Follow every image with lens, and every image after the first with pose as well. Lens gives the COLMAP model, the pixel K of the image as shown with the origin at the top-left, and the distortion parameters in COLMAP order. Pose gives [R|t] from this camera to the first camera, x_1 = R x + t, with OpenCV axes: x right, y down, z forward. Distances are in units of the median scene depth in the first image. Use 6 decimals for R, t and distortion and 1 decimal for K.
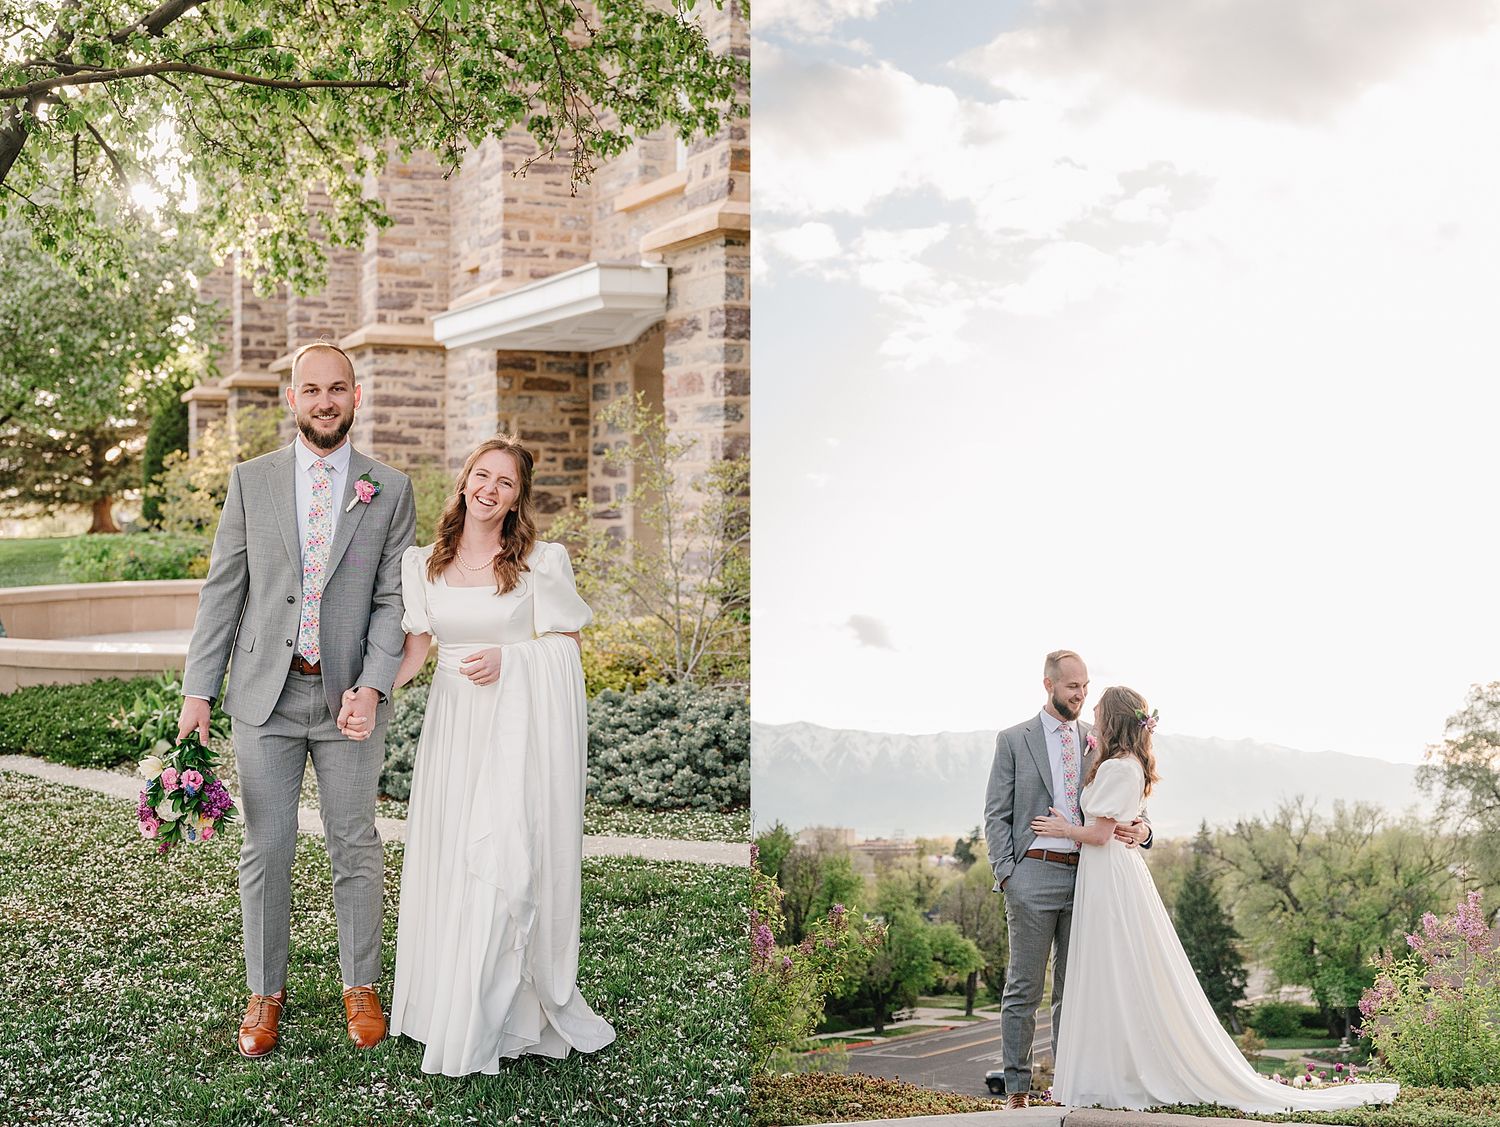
lens RADIAL K [[2200.0, 0, 750.0], [0, 2200.0, 563.5], [0, 0, 1]] dist [-0.081374, -0.003189]
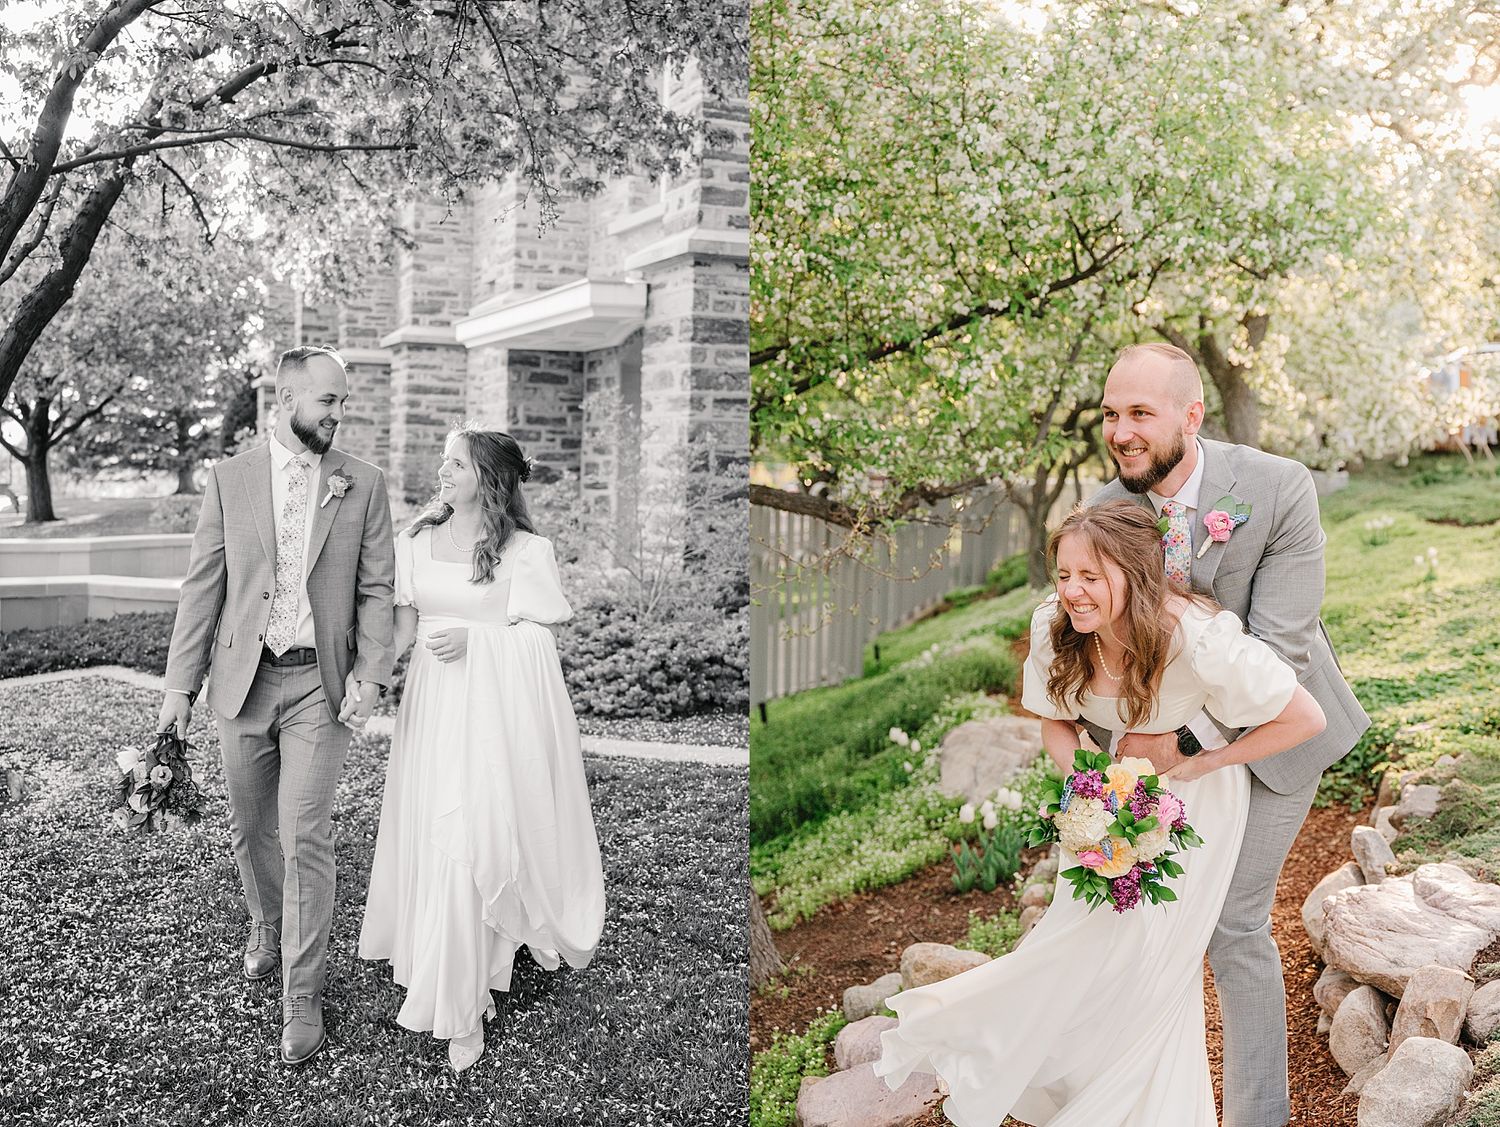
lens RADIAL K [[2148.8, 0, 754.5], [0, 2148.8, 614.9], [0, 0, 1]] dist [-0.096316, -0.025963]
pose [[0.999195, 0.019584, -0.035009, 0.067070], [-0.018422, 0.999279, 0.033208, 0.008164], [0.035634, -0.032536, 0.998835, -0.189982]]
